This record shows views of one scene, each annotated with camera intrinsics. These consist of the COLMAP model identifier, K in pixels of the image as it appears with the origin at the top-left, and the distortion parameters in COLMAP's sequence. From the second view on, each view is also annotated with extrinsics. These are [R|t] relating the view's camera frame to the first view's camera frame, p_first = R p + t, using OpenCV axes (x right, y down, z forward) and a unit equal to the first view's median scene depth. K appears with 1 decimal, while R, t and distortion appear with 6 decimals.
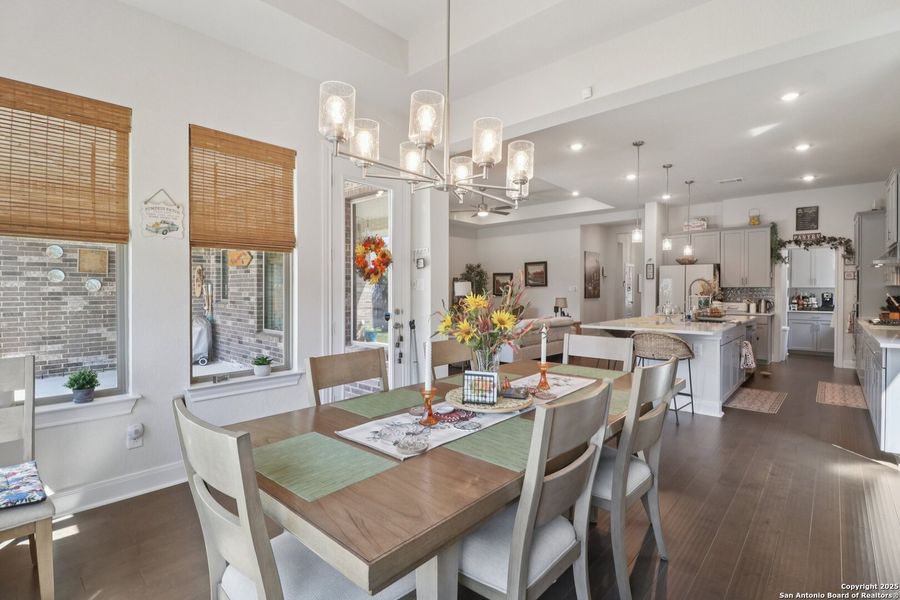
lens RADIAL K [[419.5, 0, 451.2], [0, 419.5, 288.2], [0, 0, 1]] dist [0.003121, 0.000112]
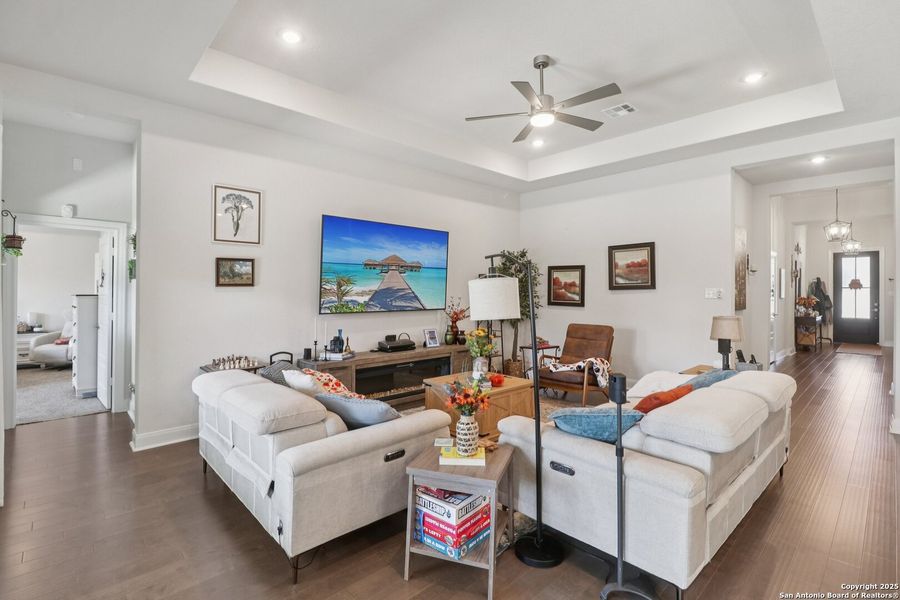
lens RADIAL K [[419.5, 0, 451.2], [0, 419.5, 288.2], [0, 0, 1]] dist [0.003121, 0.000112]
pose [[0.996615, -0.002282, -0.082178, 0.014628], [0.001946, 0.999989, -0.004161, -0.003853], [0.082187, 0.003987, 0.996609, 0.436978]]
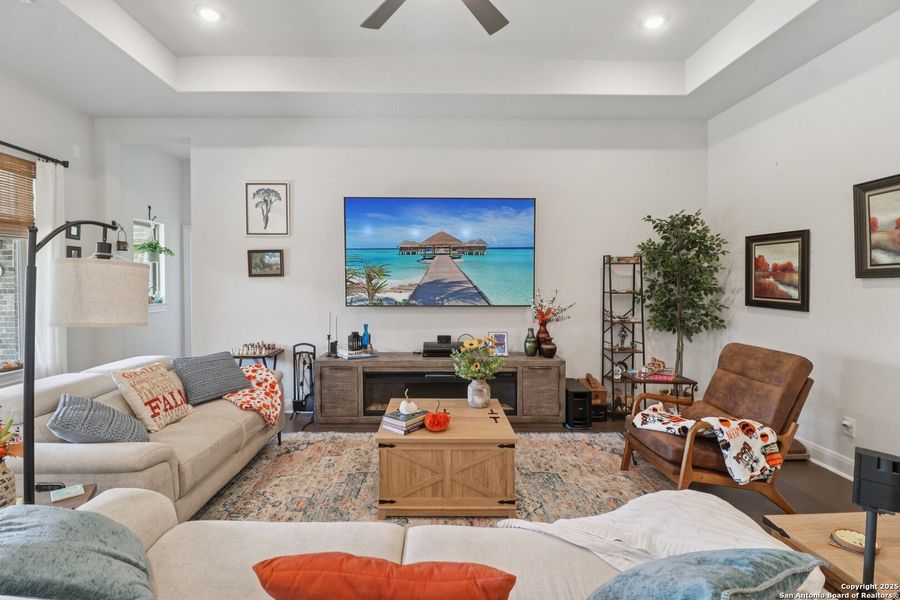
lens RADIAL K [[424.8, 0, 437.3], [0, 424.8, 284.4], [0, 0, 1]] dist [-0.014270, -0.000419]
pose [[0.679366, 0.003870, -0.733789, 0.191210], [0.004003, 0.999952, 0.008980, -0.003059], [0.733789, -0.009038, 0.679318, 0.641153]]
